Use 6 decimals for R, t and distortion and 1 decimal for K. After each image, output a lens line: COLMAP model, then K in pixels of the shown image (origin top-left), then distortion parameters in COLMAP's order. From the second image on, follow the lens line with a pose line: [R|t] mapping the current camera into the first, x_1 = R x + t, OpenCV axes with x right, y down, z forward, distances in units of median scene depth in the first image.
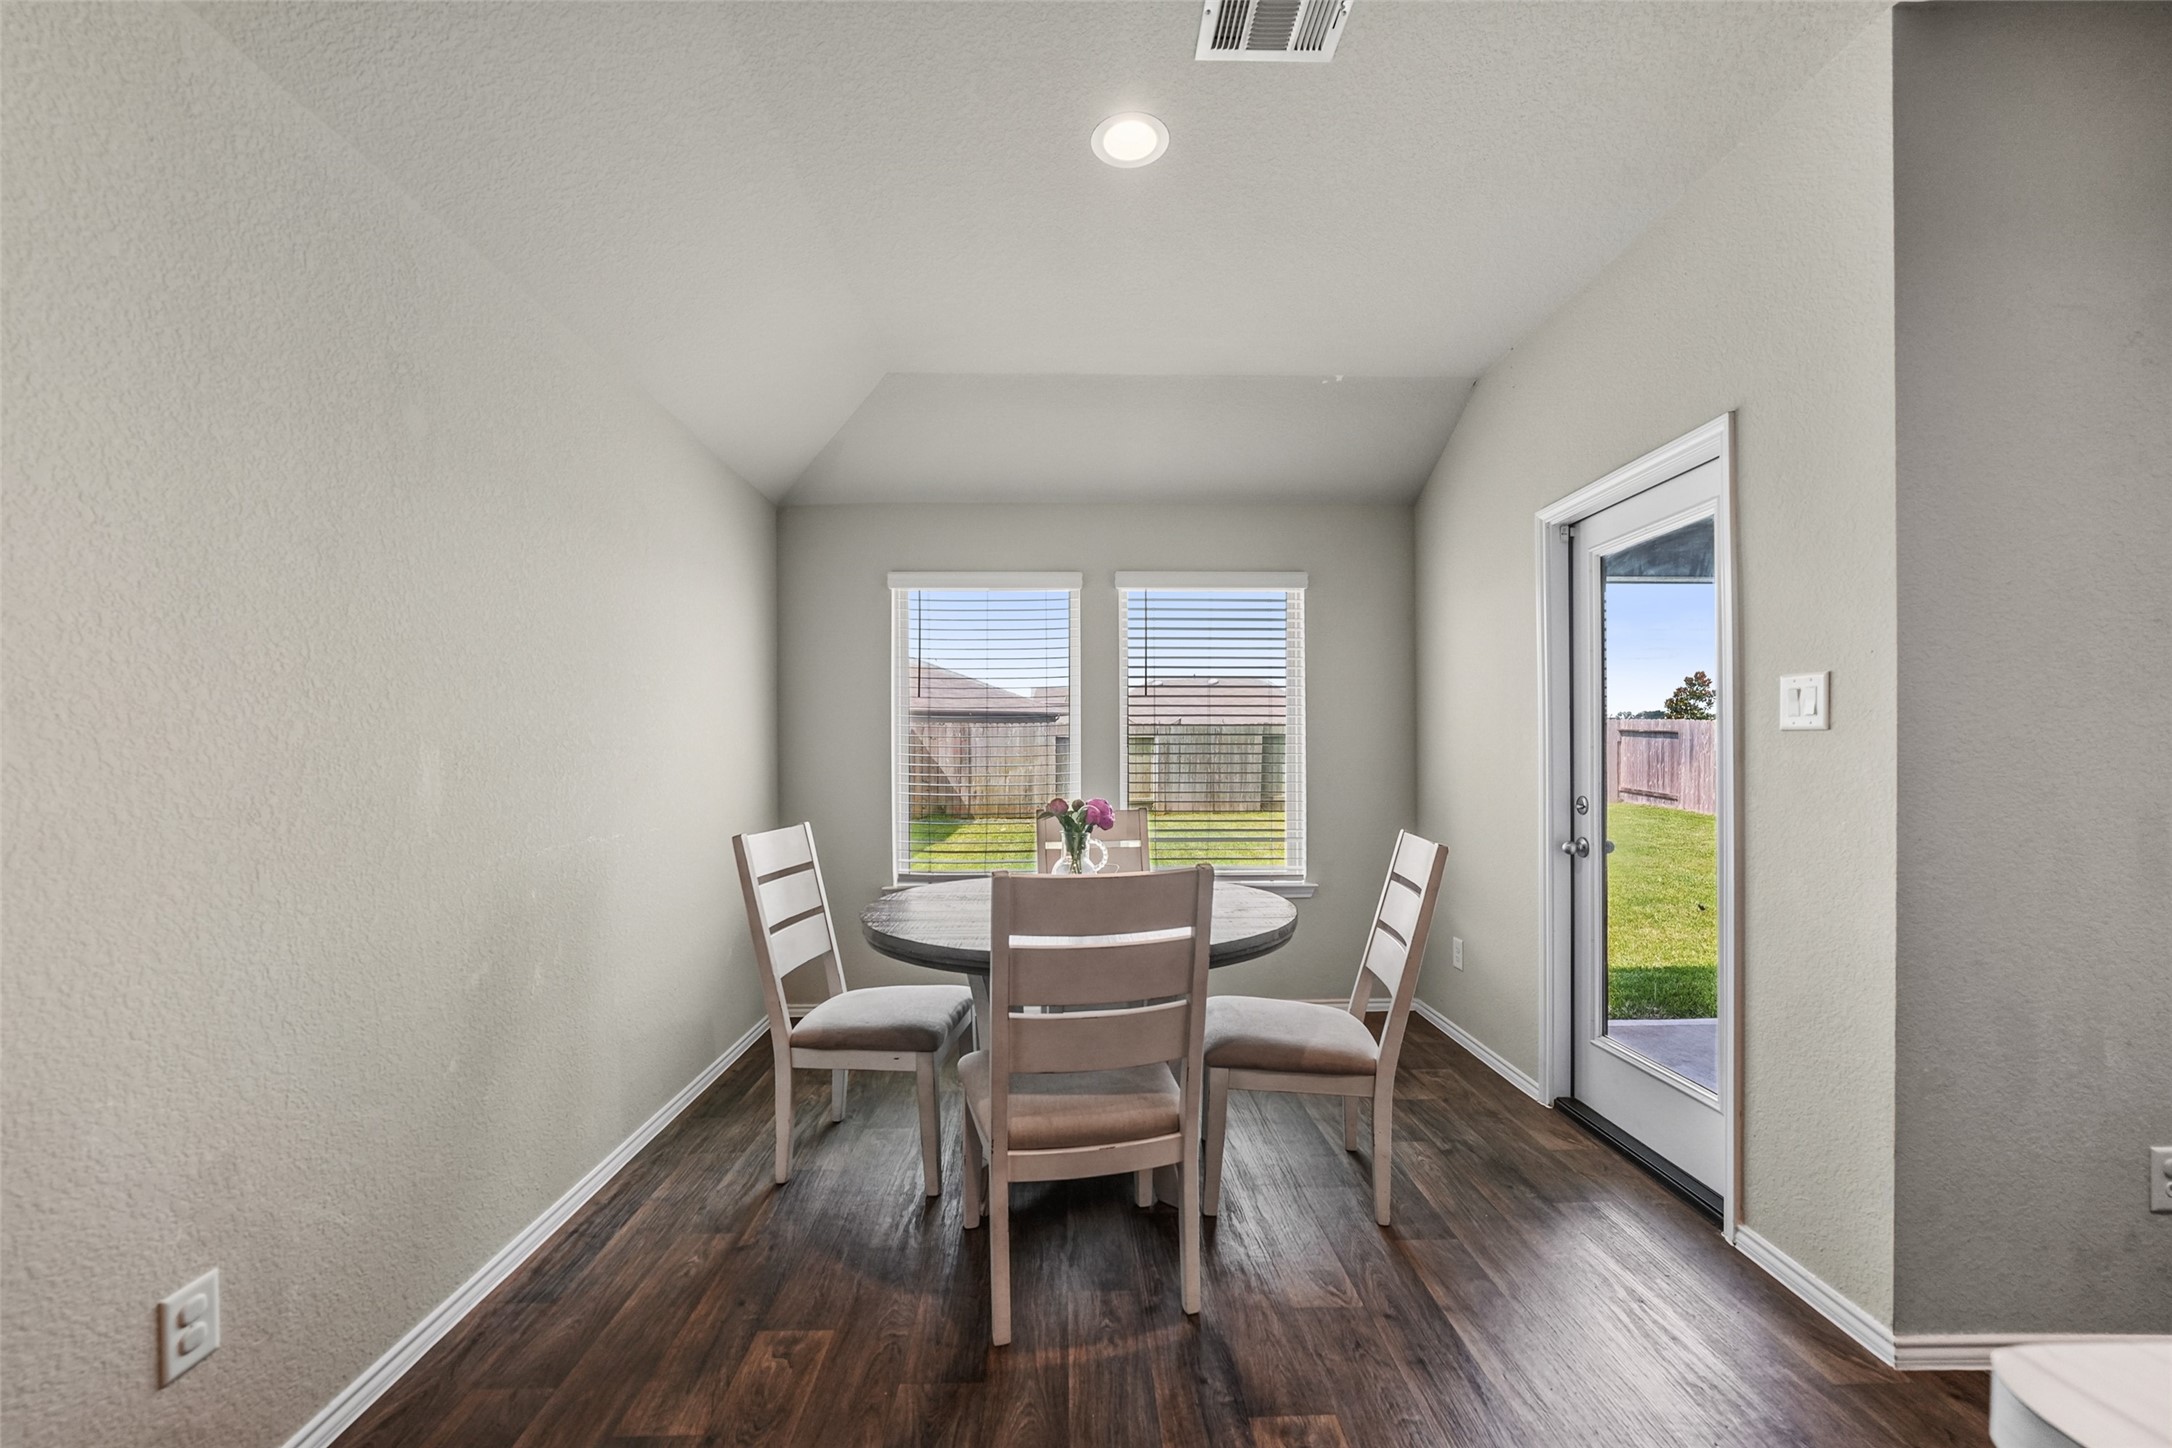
lens RADIAL K [[879.1, 0, 1086.4], [0, 879.1, 765.8], [0, 0, 1]] dist [-0.013288, -0.000116]
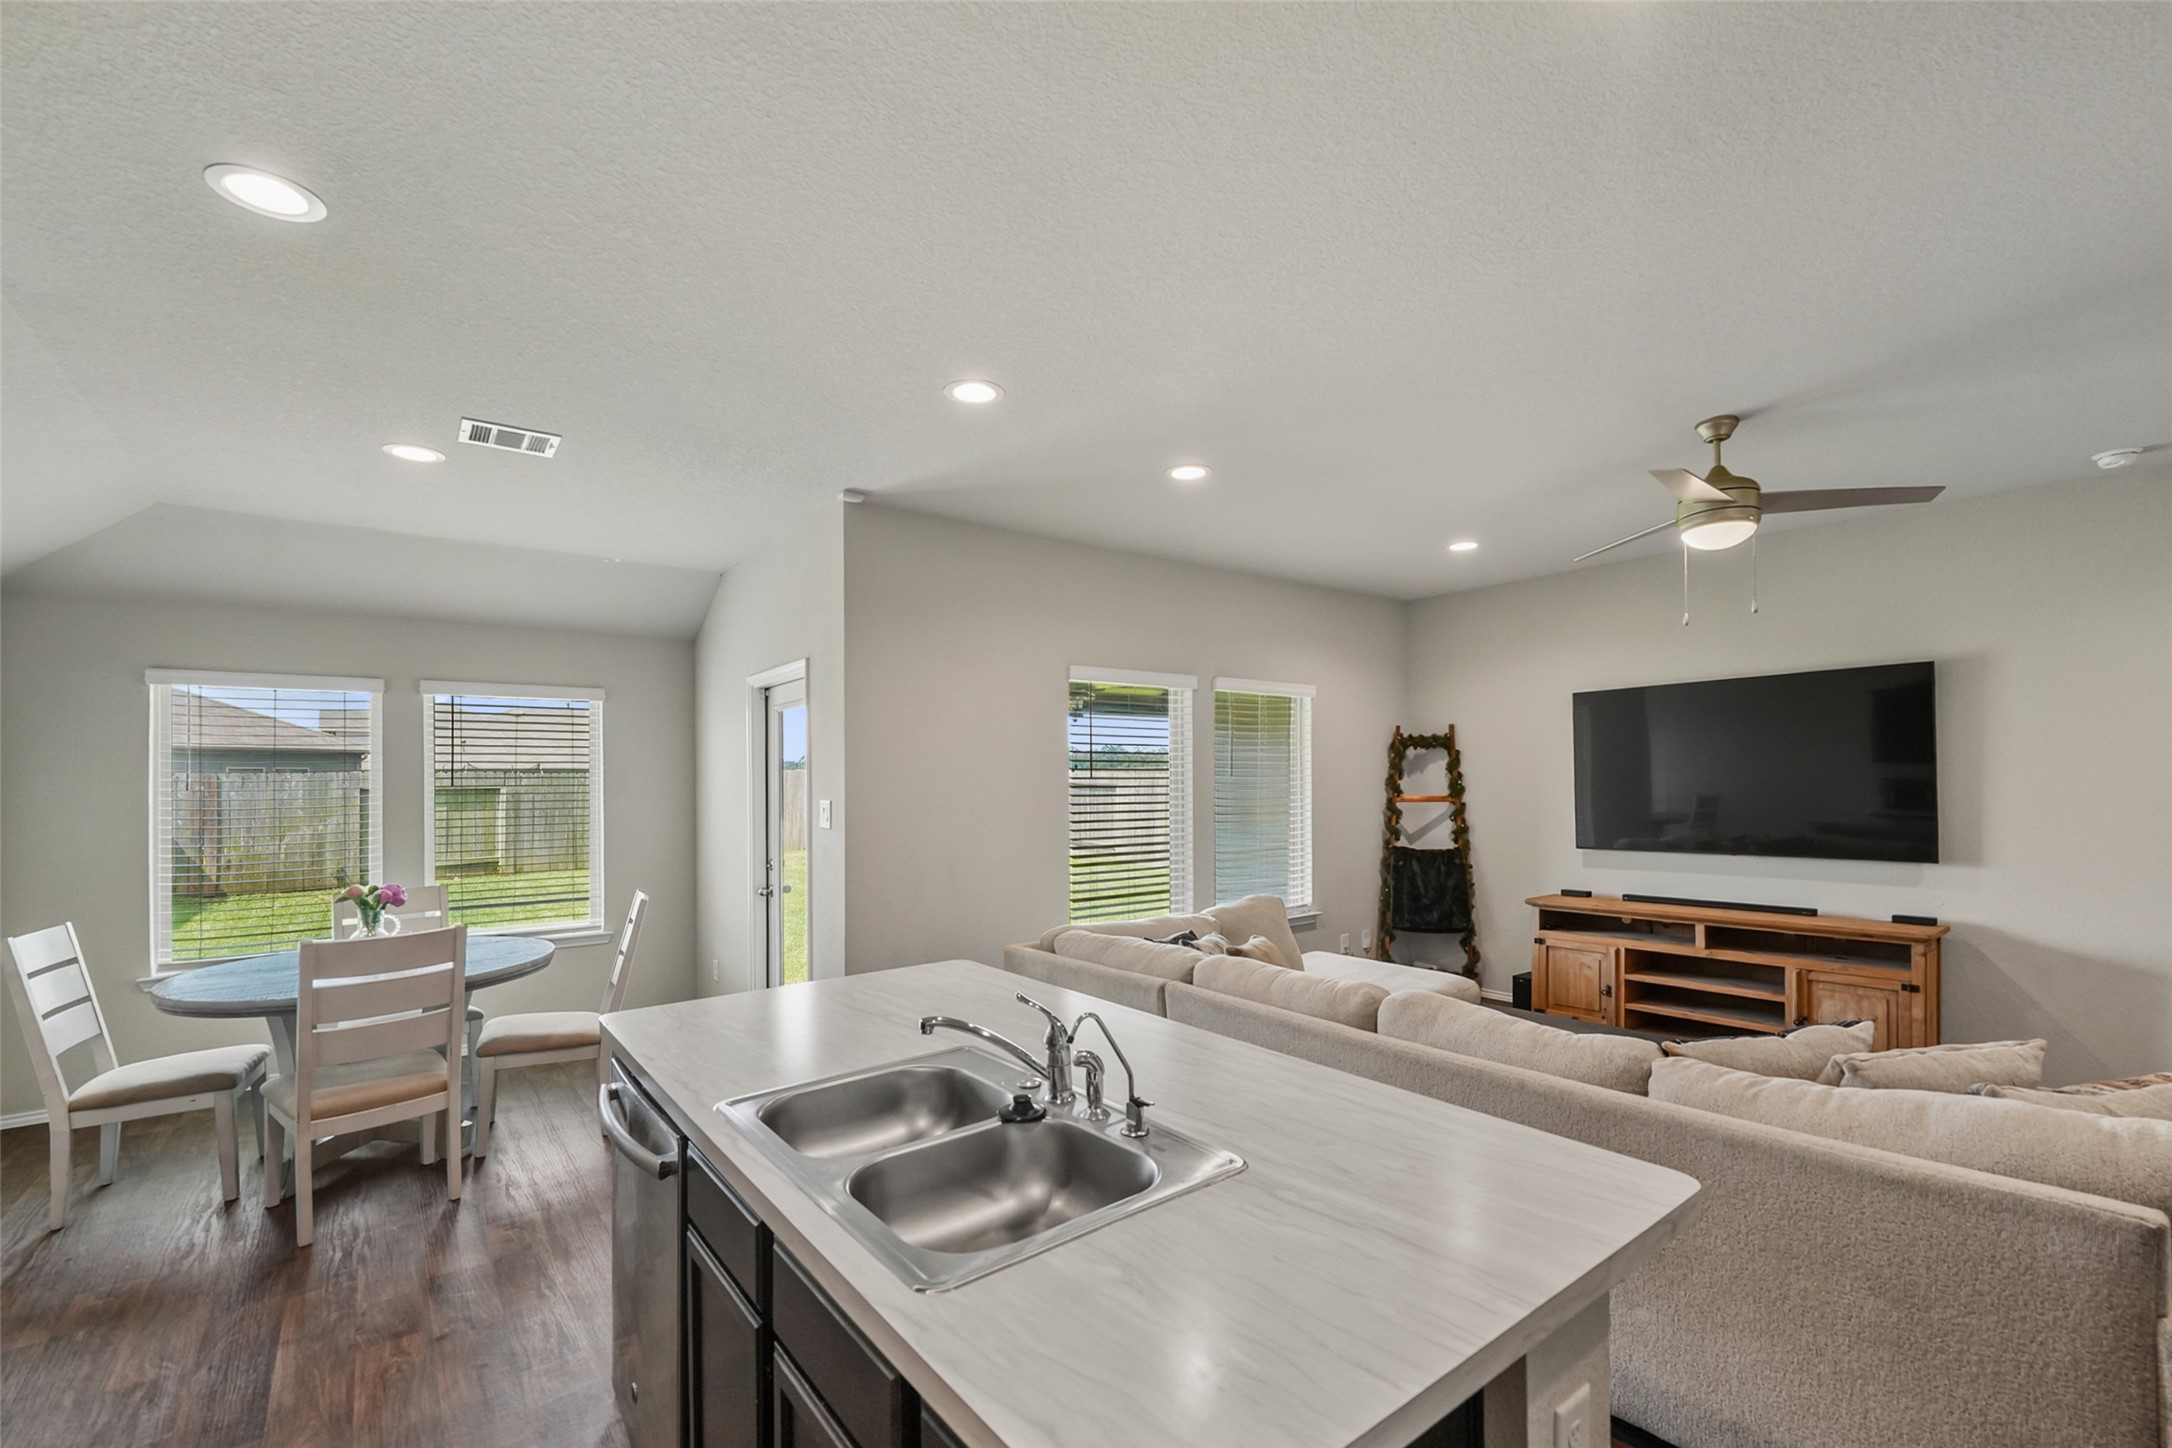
lens RADIAL K [[927.5, 0, 1097.0], [0, 927.5, 769.4], [0, 0, 1]] dist [-0.001151, -0.000443]
pose [[0.804860, -0.000389, 0.593465, 0.041706], [0.022150, 0.999323, -0.029385, -0.075713], [-0.593052, 0.036796, 0.804323, -0.830346]]
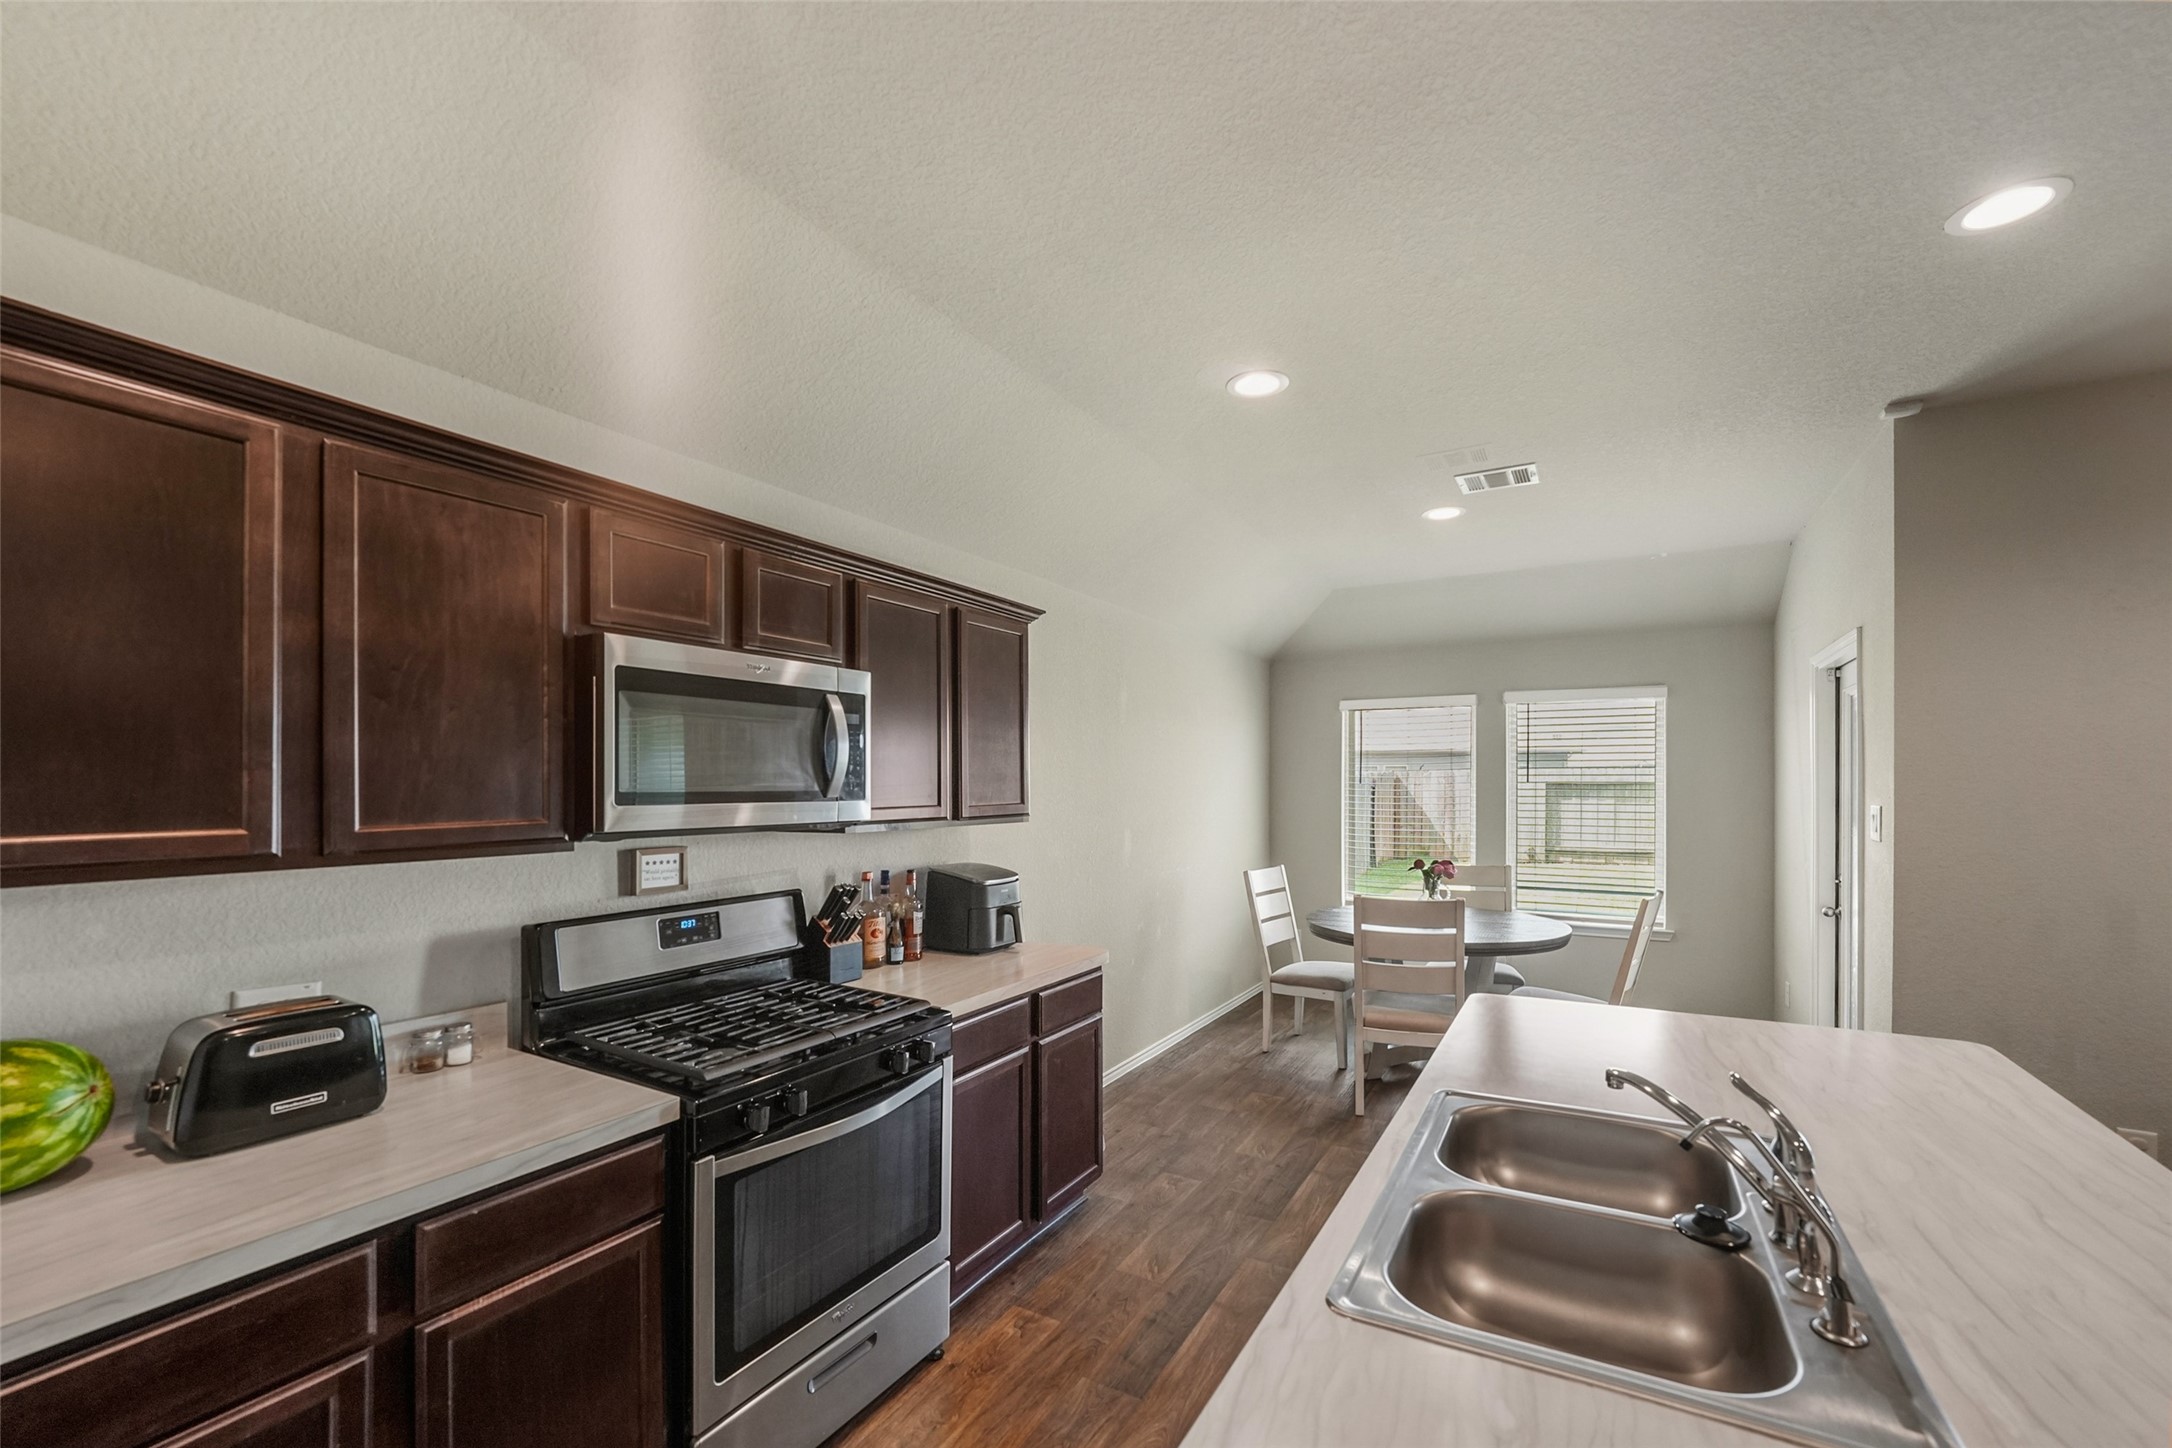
lens RADIAL K [[879.1, 0, 1086.4], [0, 879.1, 765.8], [0, 0, 1]] dist [-0.013288, -0.000116]
pose [[0.848148, -0.009076, -0.529681, 0.333035], [-0.010922, 0.999341, -0.034612, -0.080761], [0.529646, 0.035141, 0.847490, -0.837156]]
